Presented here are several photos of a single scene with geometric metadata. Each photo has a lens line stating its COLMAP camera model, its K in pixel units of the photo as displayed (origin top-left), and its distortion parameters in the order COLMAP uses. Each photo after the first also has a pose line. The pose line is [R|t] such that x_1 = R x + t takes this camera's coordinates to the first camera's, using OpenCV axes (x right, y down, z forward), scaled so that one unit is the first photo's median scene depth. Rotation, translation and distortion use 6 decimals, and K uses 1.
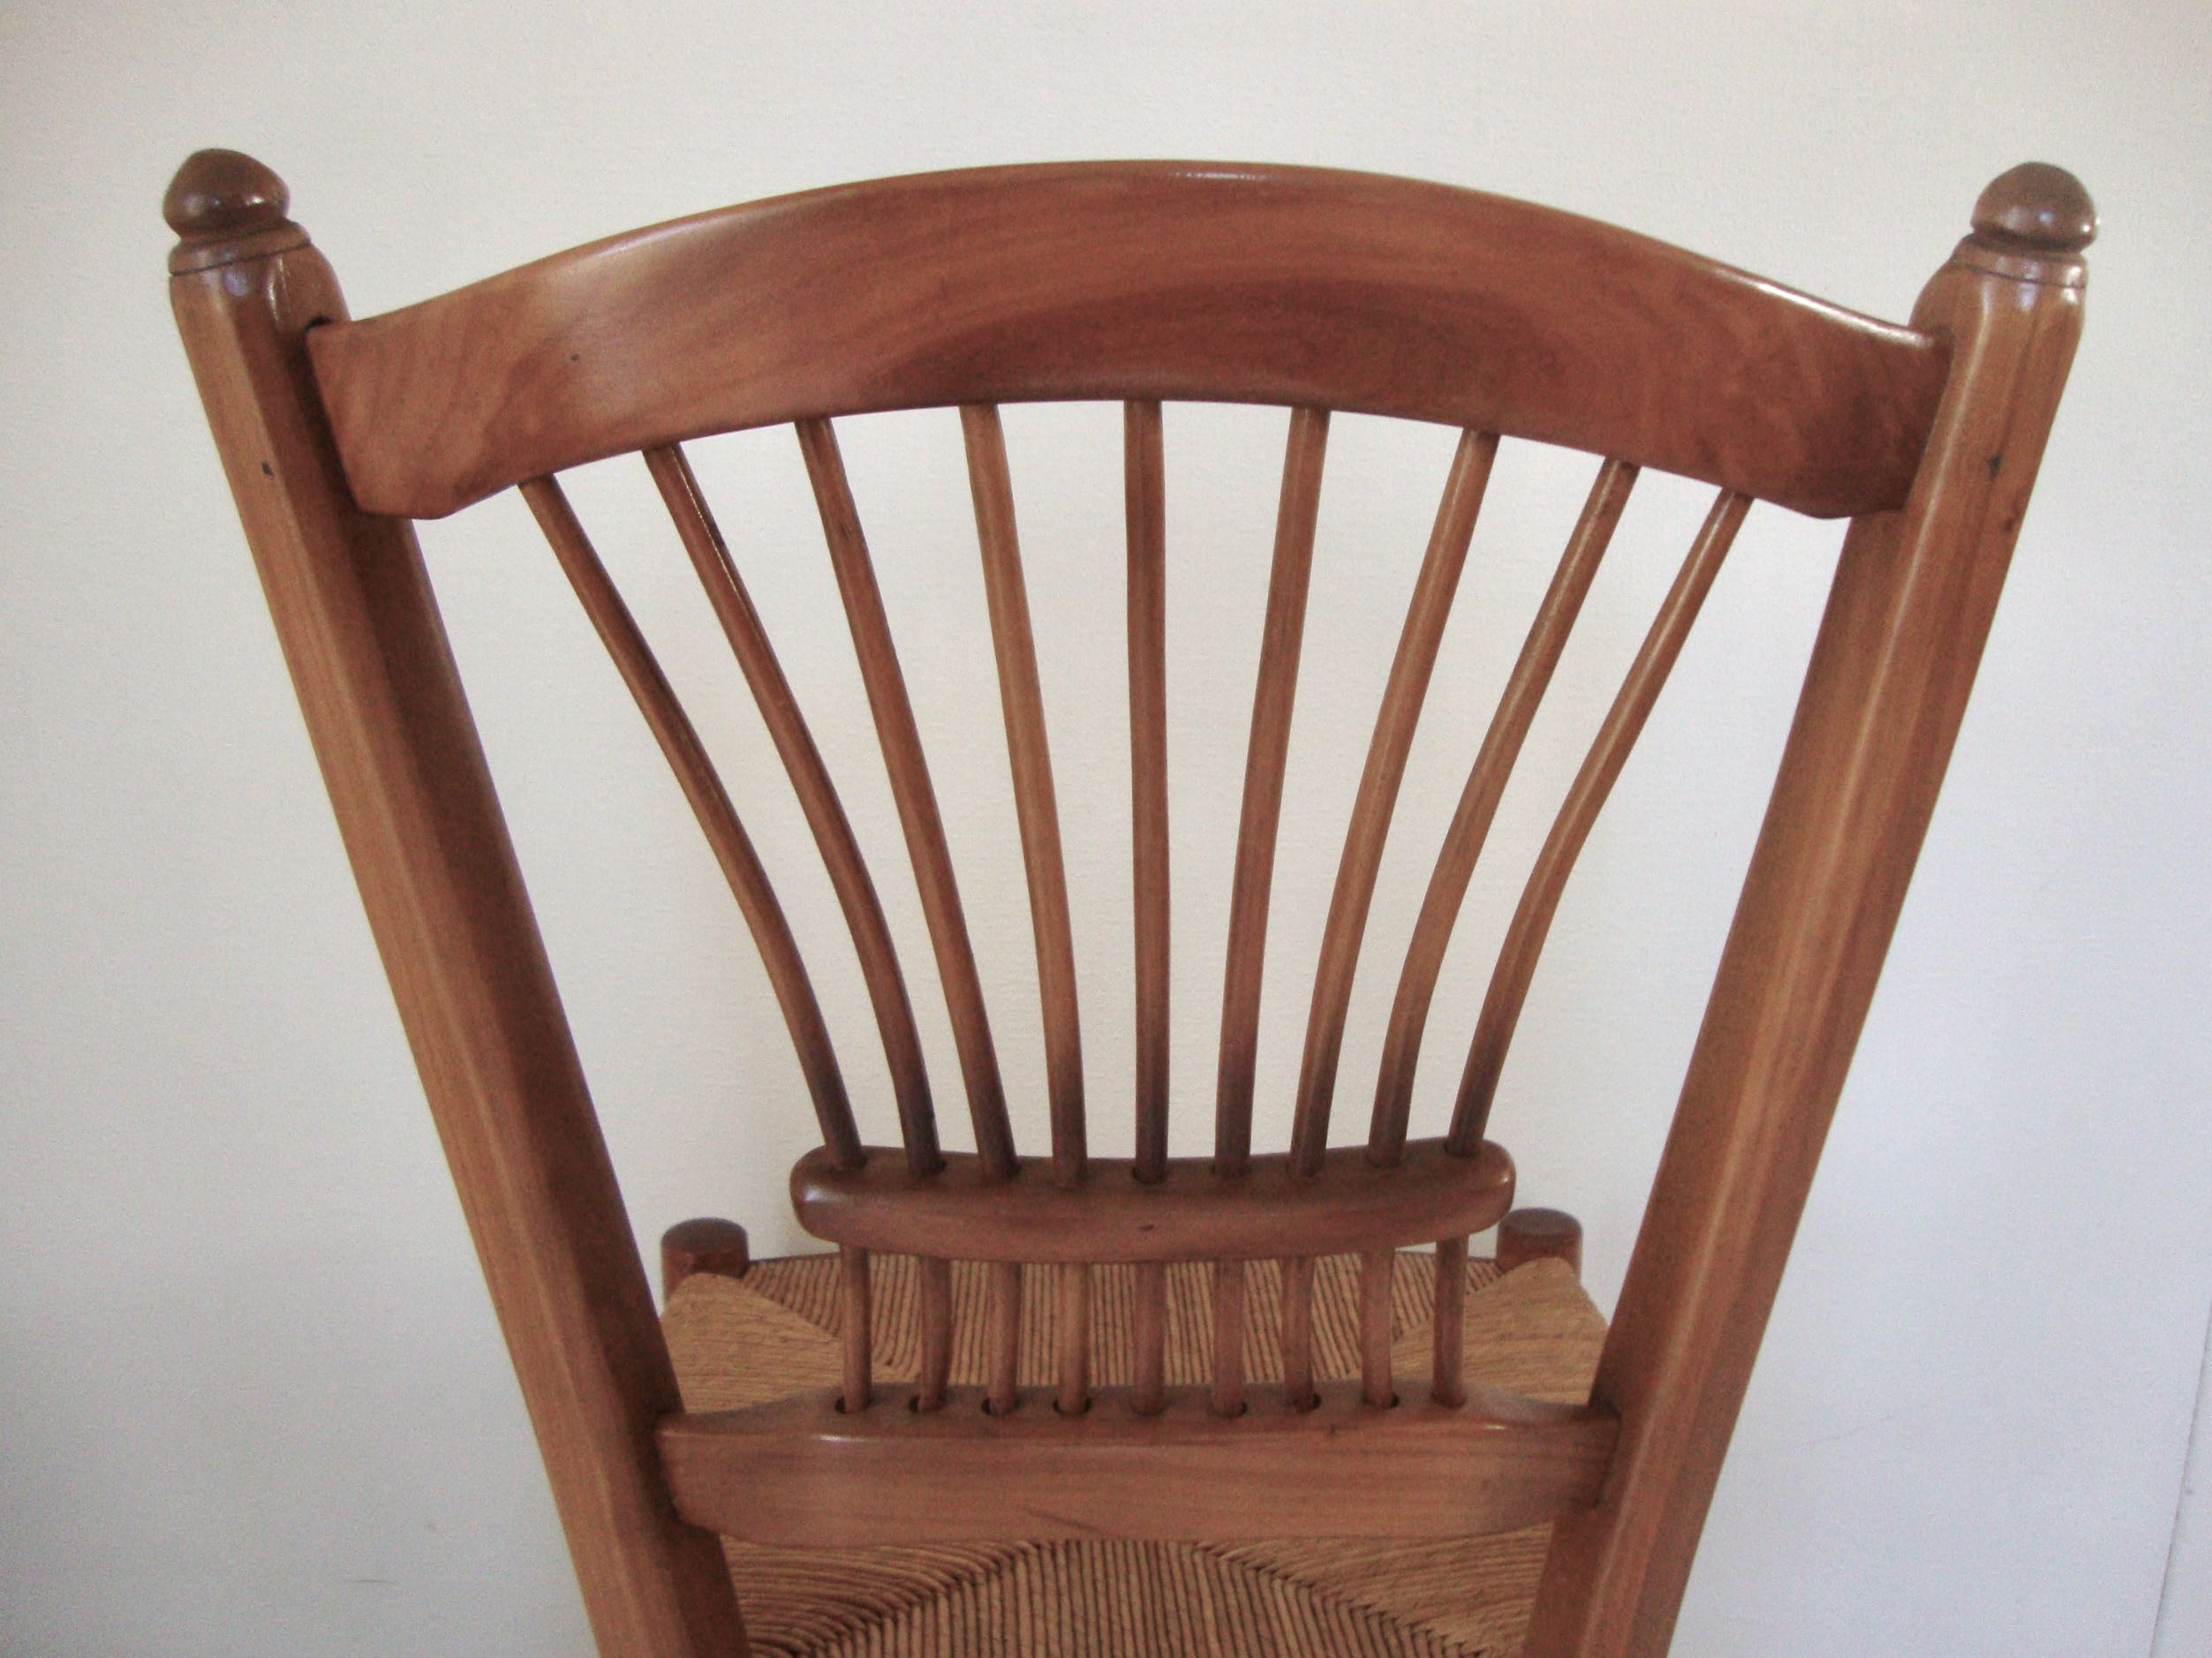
lens RADIAL K [[1991.9, 0, 1106.0], [0, 1991.9, 829.0], [0, 0, 1]] dist [-0.135361, 0.158877]
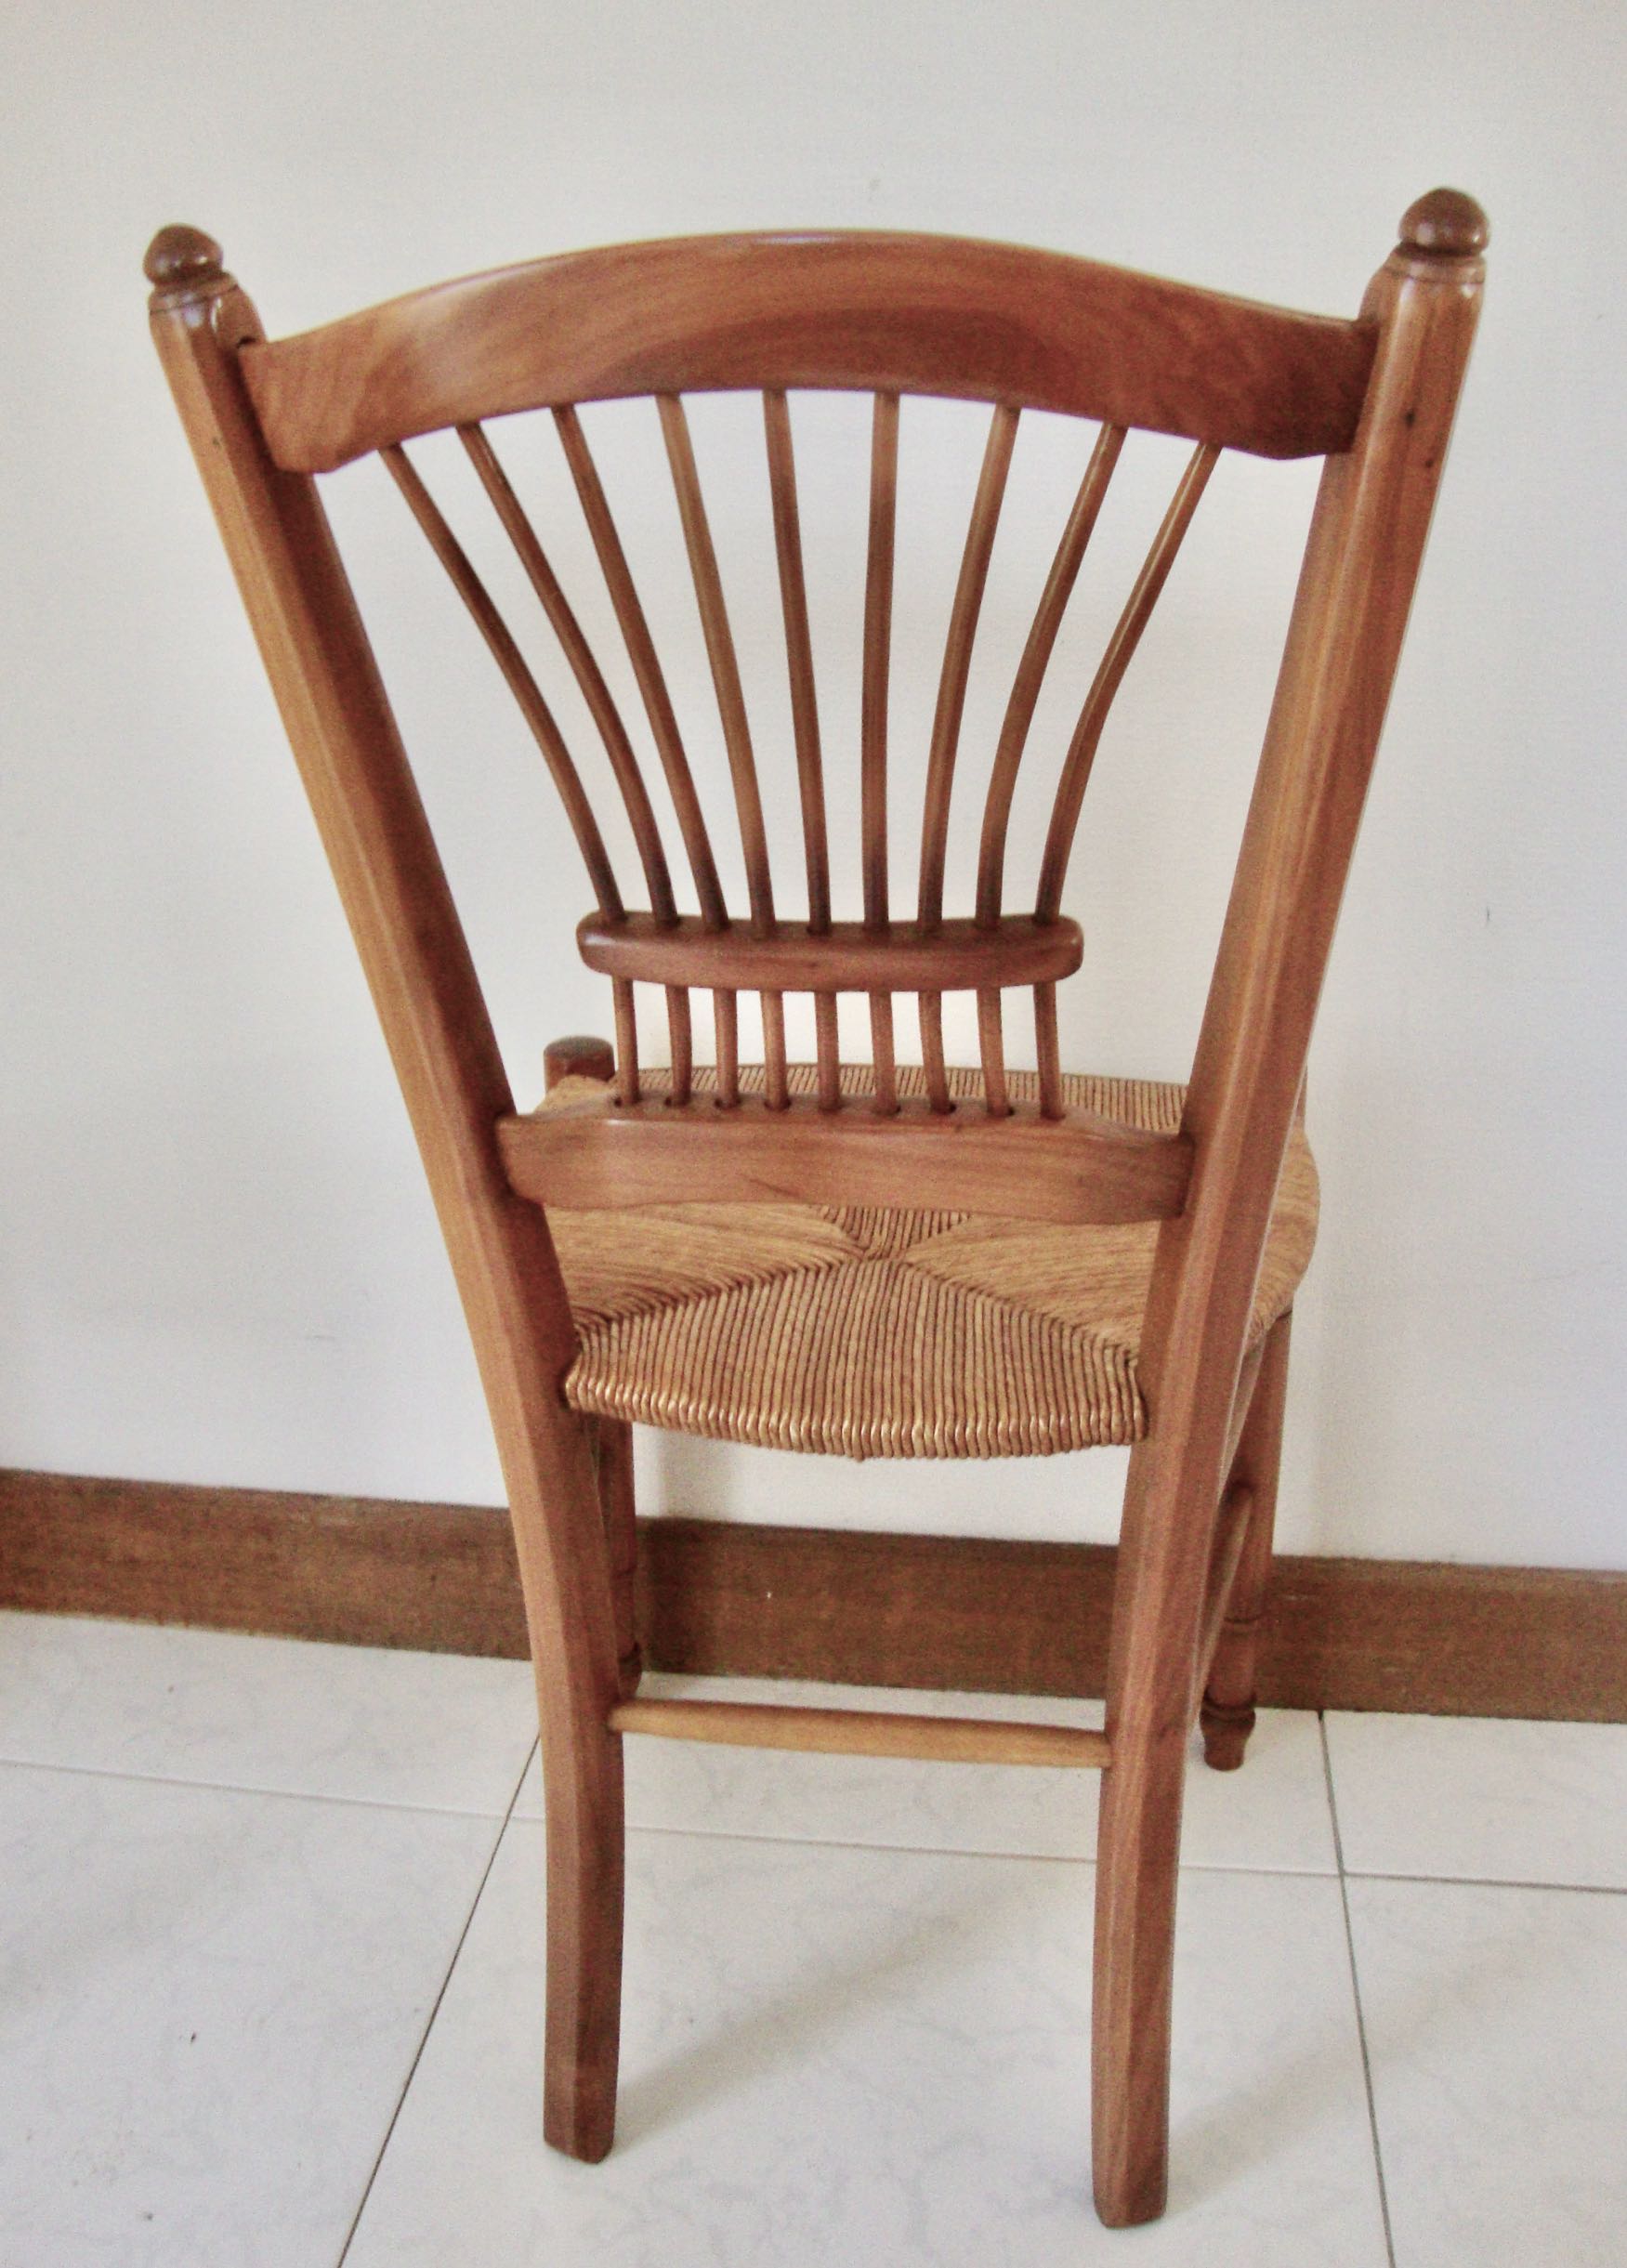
lens RADIAL K [[2127.2, 0, 813.5], [0, 2127.2, 1134.0], [0, 0, 1]] dist [-0.060364, -0.006437]
pose [[0.991222, 0.027052, -0.129414, 0.246682], [-0.005568, 0.986516, 0.163568, 0.072369], [0.132094, -0.161411, 0.978007, -0.601130]]
